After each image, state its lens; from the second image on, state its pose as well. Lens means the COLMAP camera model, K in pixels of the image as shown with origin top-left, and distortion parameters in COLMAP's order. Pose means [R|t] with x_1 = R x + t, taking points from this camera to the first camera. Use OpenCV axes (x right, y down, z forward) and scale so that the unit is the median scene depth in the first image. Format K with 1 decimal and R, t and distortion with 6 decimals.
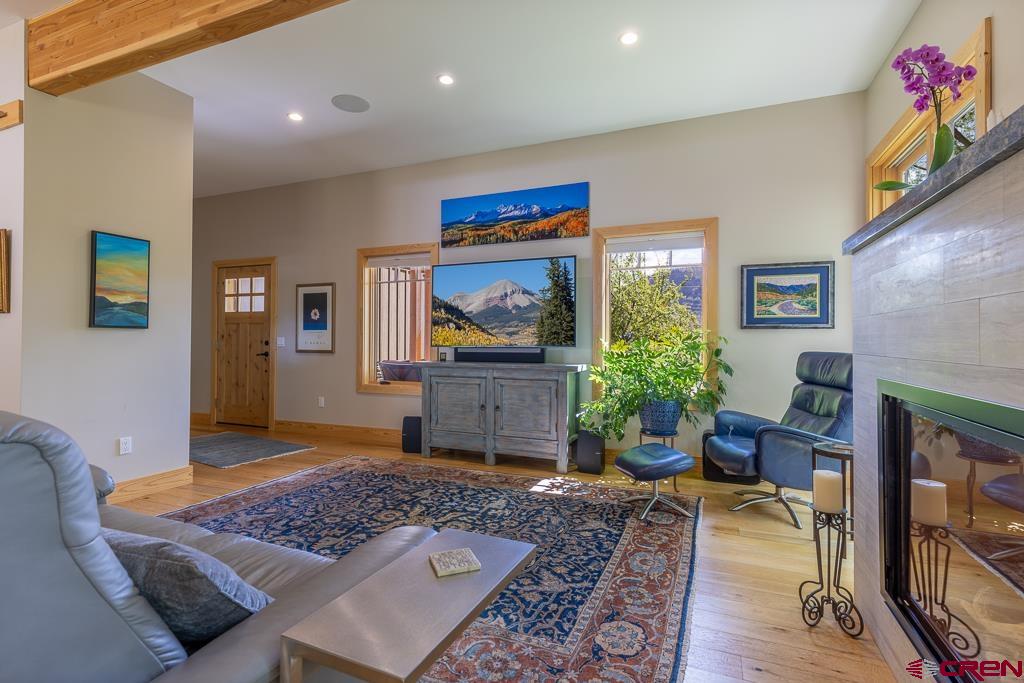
lens RADIAL K [[456.8, 0, 521.0], [0, 456.8, 335.3], [0, 0, 1]] dist [-0.001695, -0.000311]
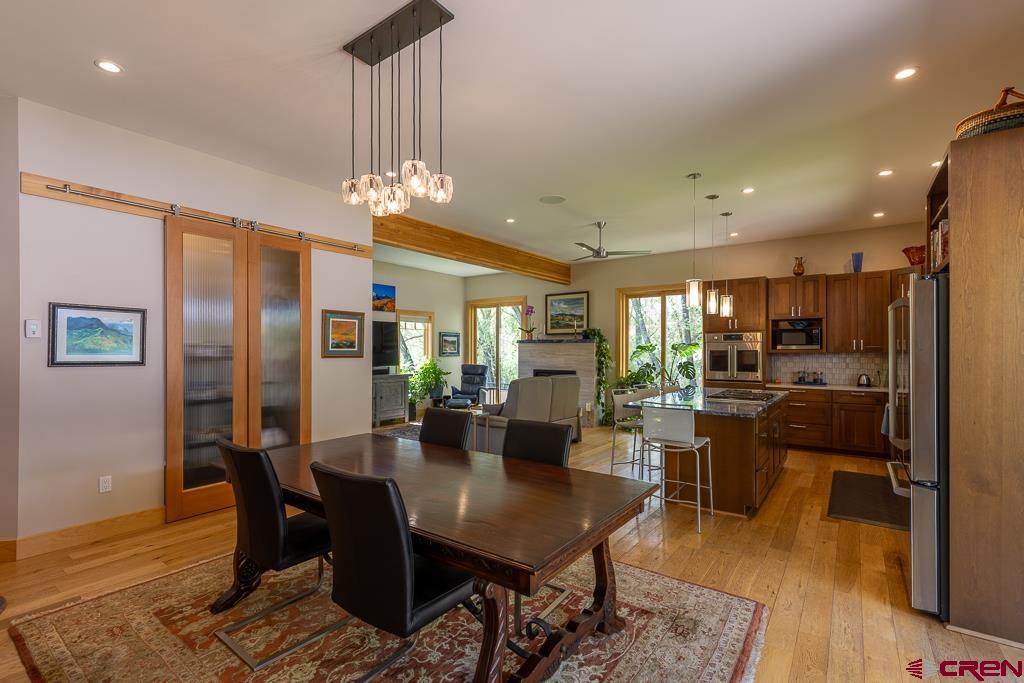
lens RADIAL K [[464.7, 0, 507.0], [0, 464.7, 347.9], [0, 0, 1]] dist [0.002671, 0.000325]
pose [[0.263949, -0.004346, 0.964527, -2.366798], [-0.023077, 0.999675, 0.010820, -0.119261], [-0.964261, -0.025114, 0.263763, -0.080533]]
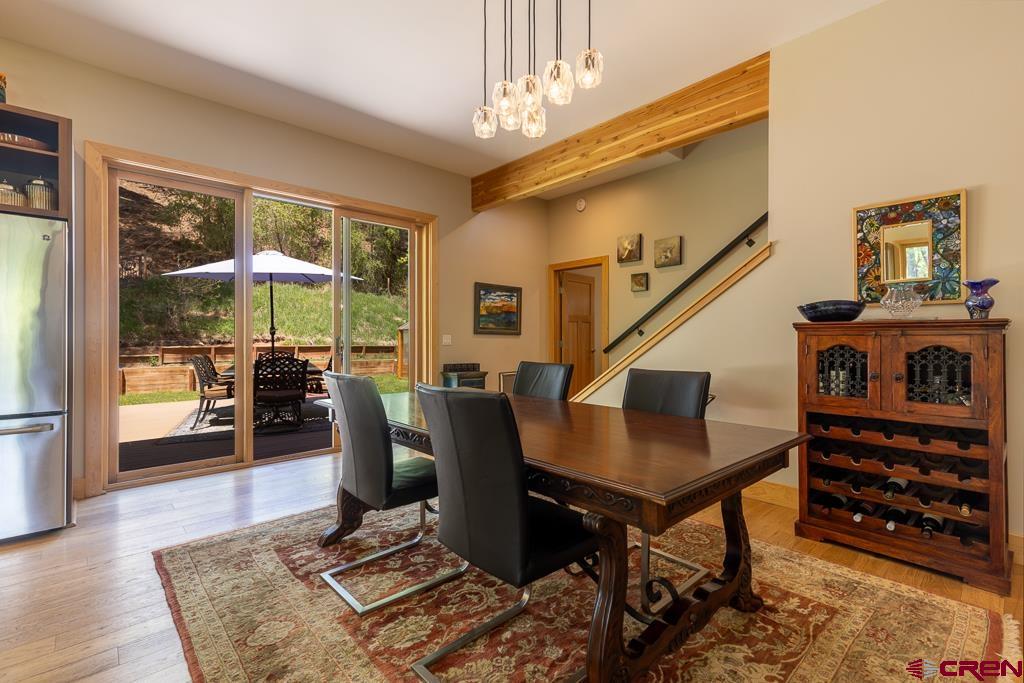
lens RADIAL K [[462.6, 0, 508.1], [0, 462.6, 338.6], [0, 0, 1]] dist [0.001519, -0.000054]
pose [[-0.448048, -0.009515, -0.893959, -1.087239], [0.019767, 0.999593, -0.020546, -0.008390], [0.893791, -0.026876, -0.447678, 0.554467]]
